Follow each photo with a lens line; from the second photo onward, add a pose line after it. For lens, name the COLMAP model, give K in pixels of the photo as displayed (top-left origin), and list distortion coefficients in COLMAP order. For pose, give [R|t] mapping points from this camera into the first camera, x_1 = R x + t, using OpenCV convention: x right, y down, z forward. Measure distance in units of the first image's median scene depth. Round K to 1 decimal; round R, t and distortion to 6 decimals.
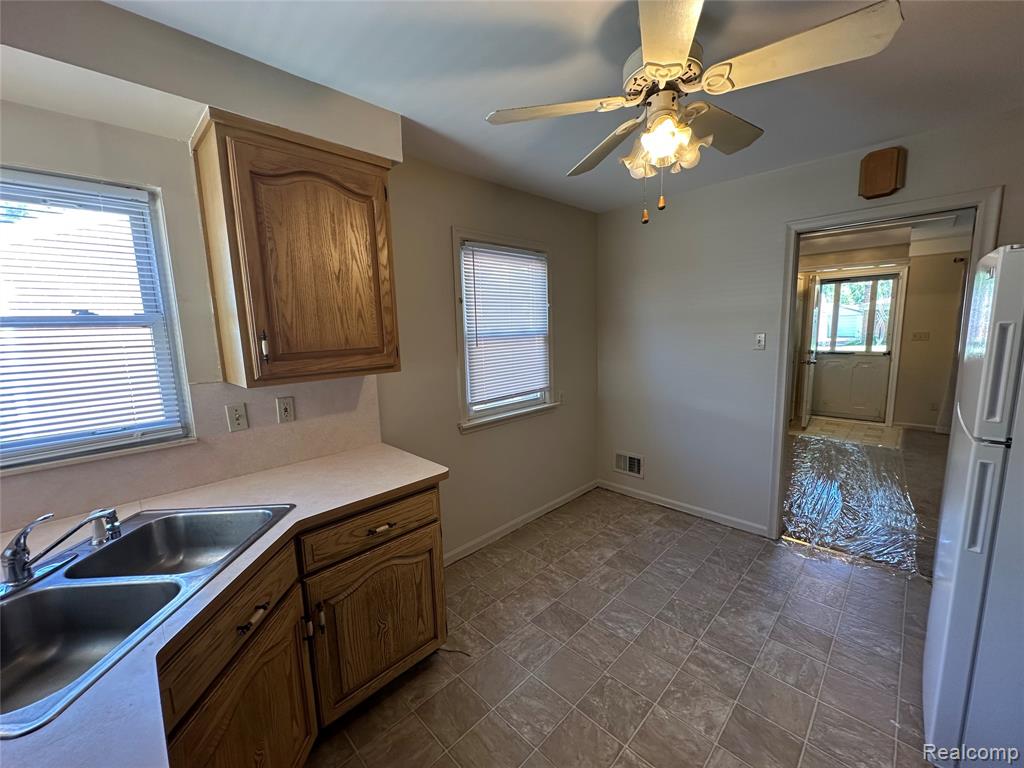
lens RADIAL K [[409.0, 0, 515.6], [0, 409.0, 382.7], [0, 0, 1]] dist [-0.005464, 0.000927]
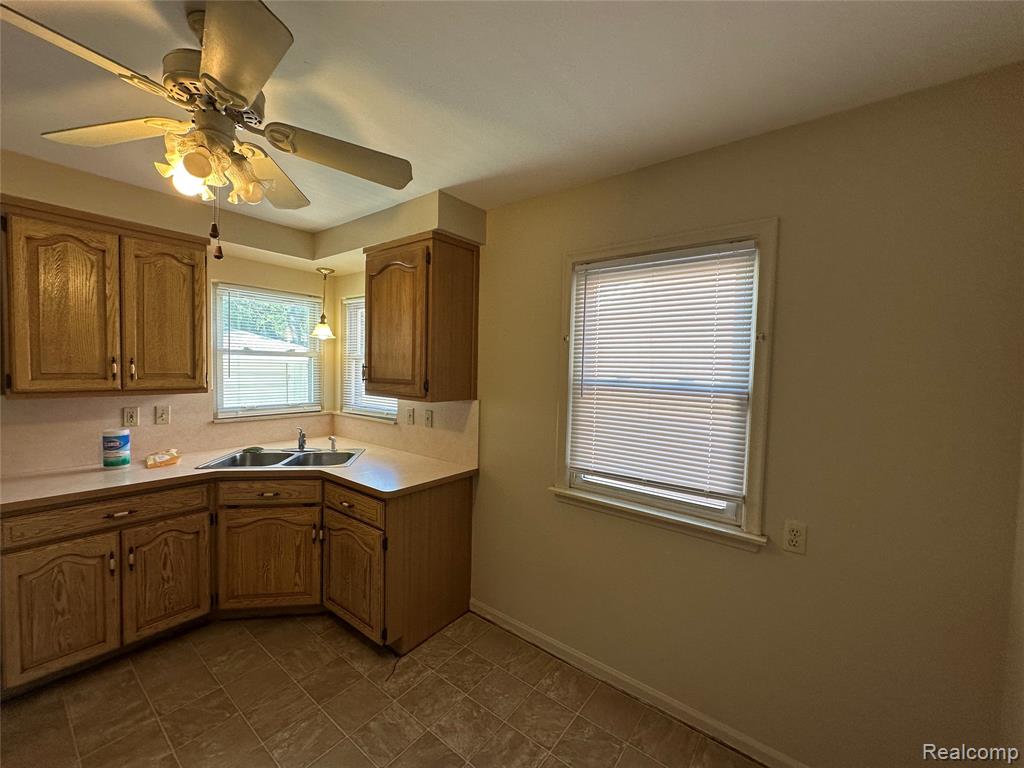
lens RADIAL K [[409.0, 0, 514.2], [0, 409.0, 384.8], [0, 0, 1]] dist [-0.005464, 0.000927]
pose [[0.121055, 0.075355, -0.989781, 0.669122], [-0.166953, 0.984456, 0.054530, -0.134941], [0.978505, 0.158646, 0.131754, 0.794349]]
